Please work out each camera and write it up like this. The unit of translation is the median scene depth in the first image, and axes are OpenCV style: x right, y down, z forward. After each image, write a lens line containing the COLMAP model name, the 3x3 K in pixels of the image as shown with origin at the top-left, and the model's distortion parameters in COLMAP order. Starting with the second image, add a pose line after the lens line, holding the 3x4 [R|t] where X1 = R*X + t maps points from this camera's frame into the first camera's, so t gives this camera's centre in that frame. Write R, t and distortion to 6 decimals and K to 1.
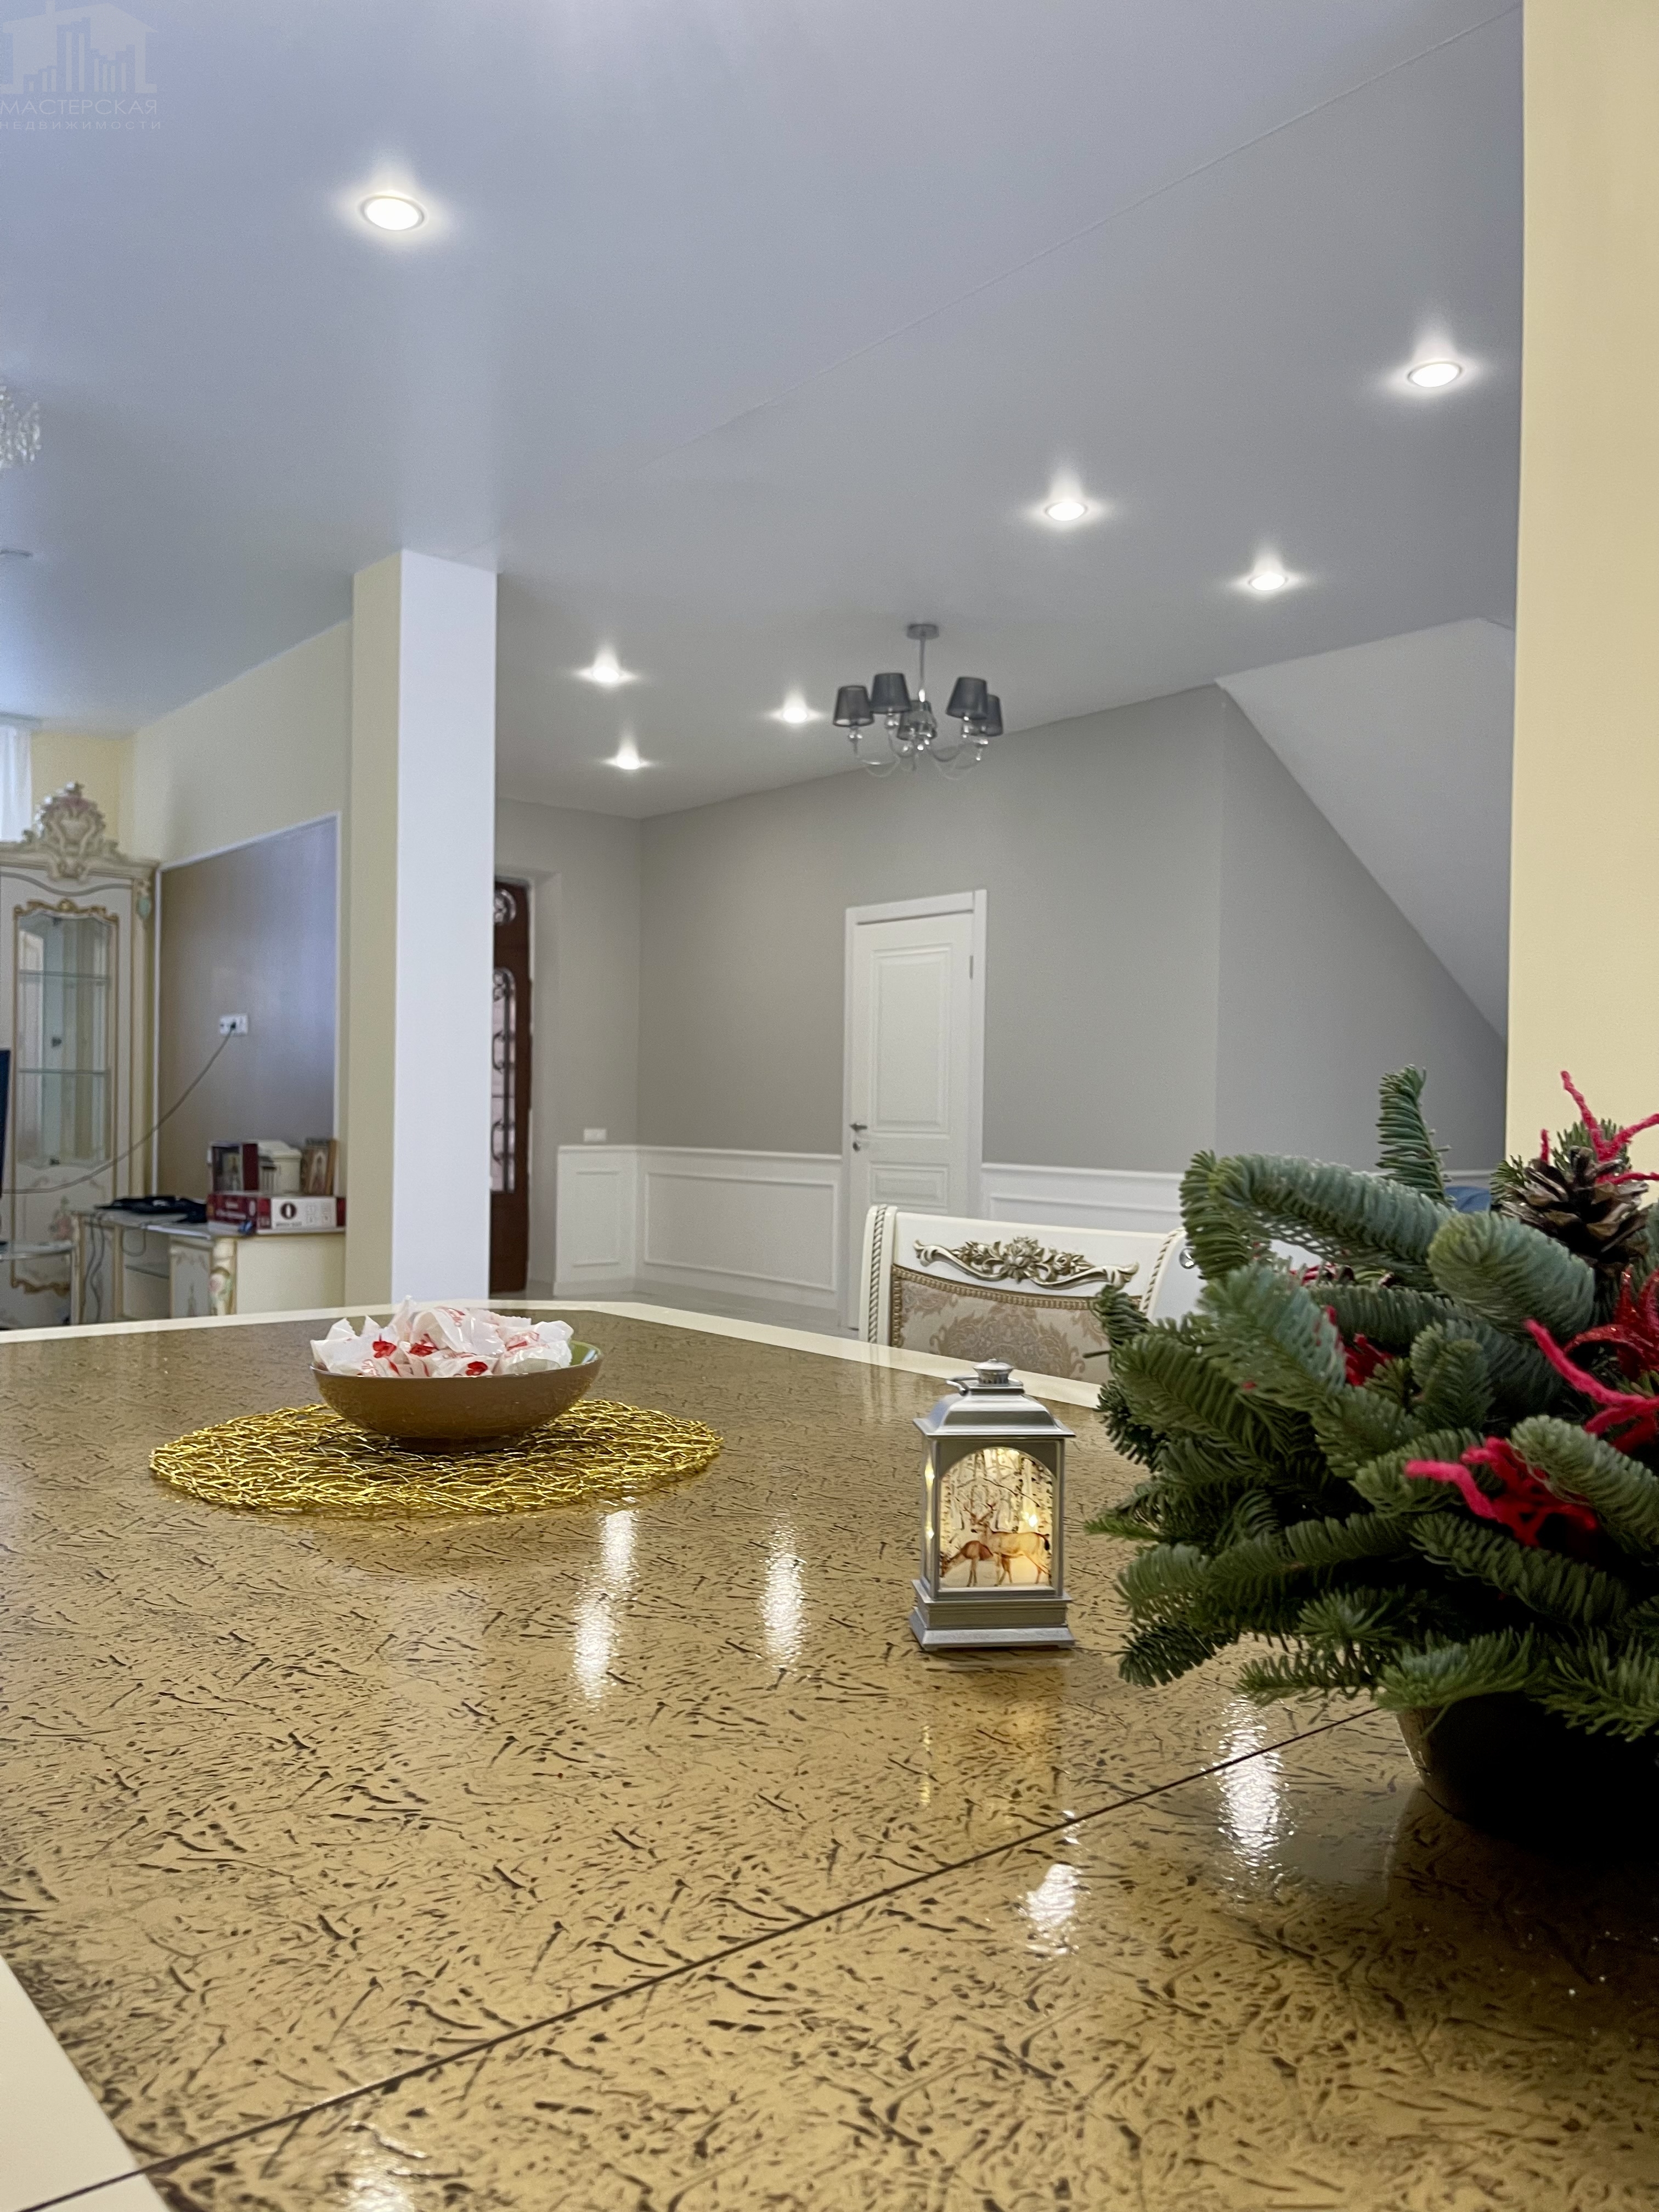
lens RADIAL K [[1681.1, 0, 837.2], [0, 1681.1, 1100.4], [0, 0, 1]] dist [0.073970, -0.070311]
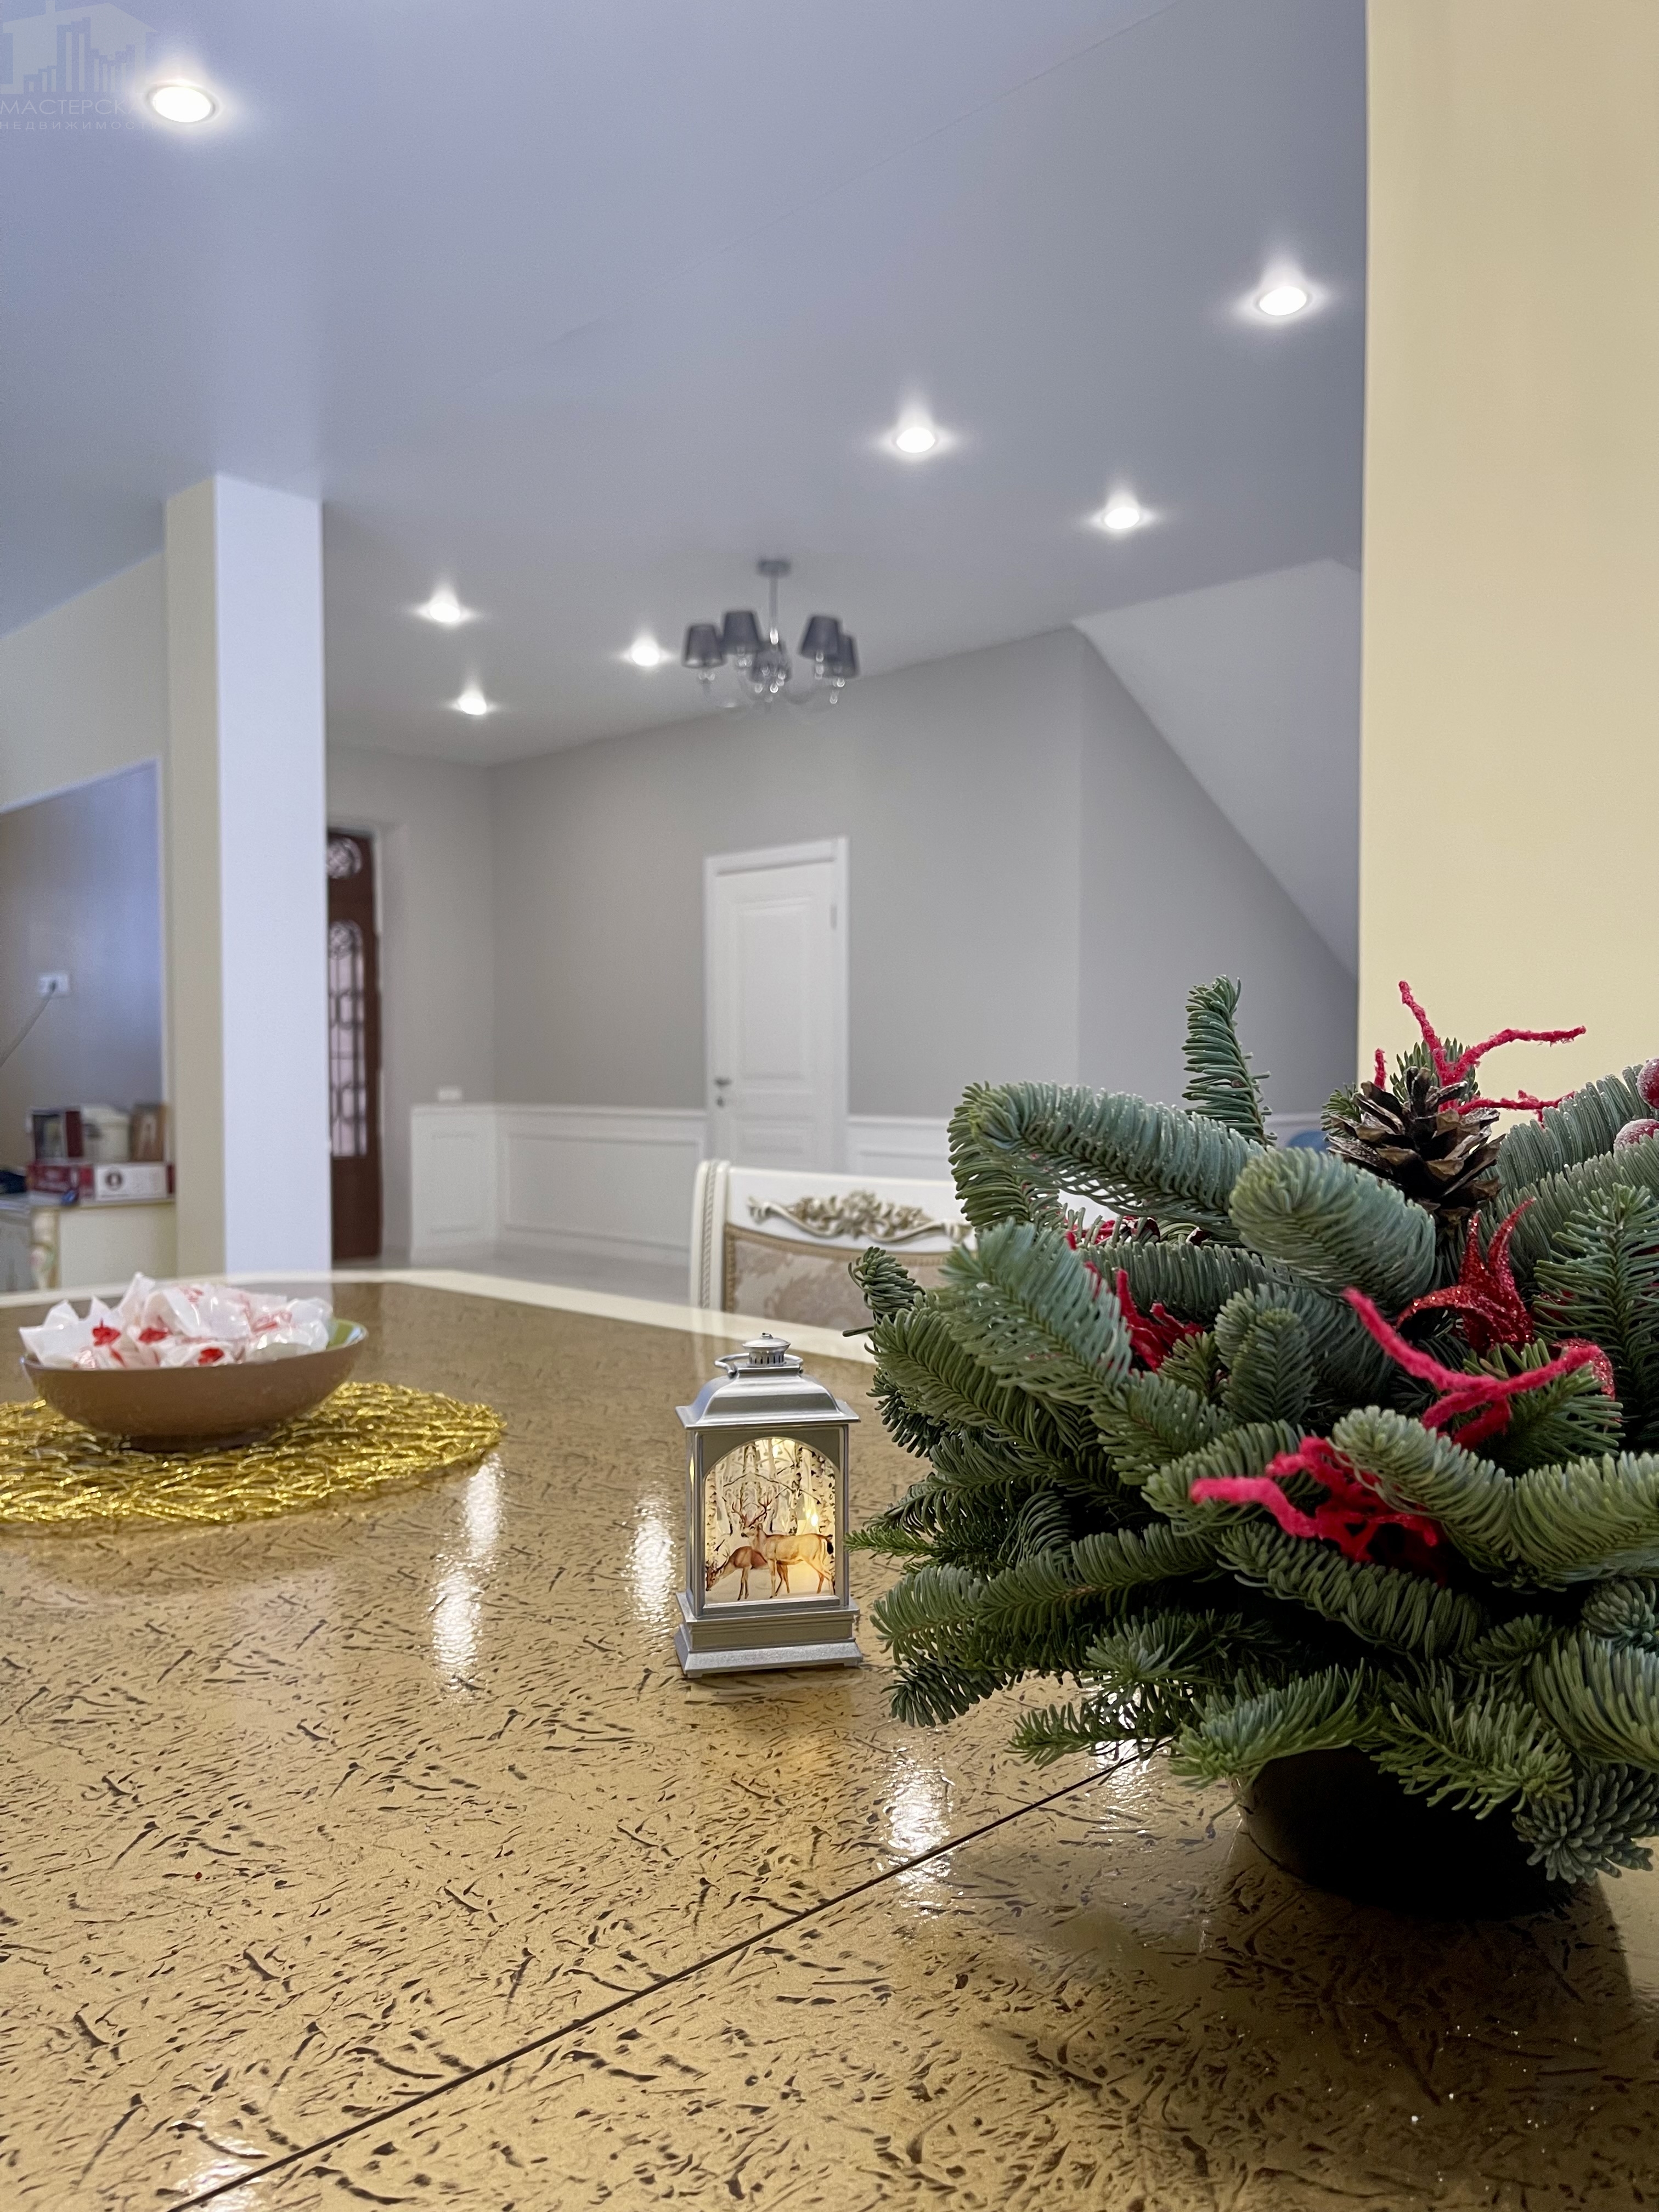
lens RADIAL K [[1681.1, 0, 843.0], [0, 1681.1, 1097.2], [0, 0, 1]] dist [0.073970, -0.070311]
pose [[0.996962, -0.017845, 0.075820, 0.082651], [0.015993, 0.999561, 0.024952, 0.014100], [-0.076232, -0.023664, 0.996809, 0.174217]]
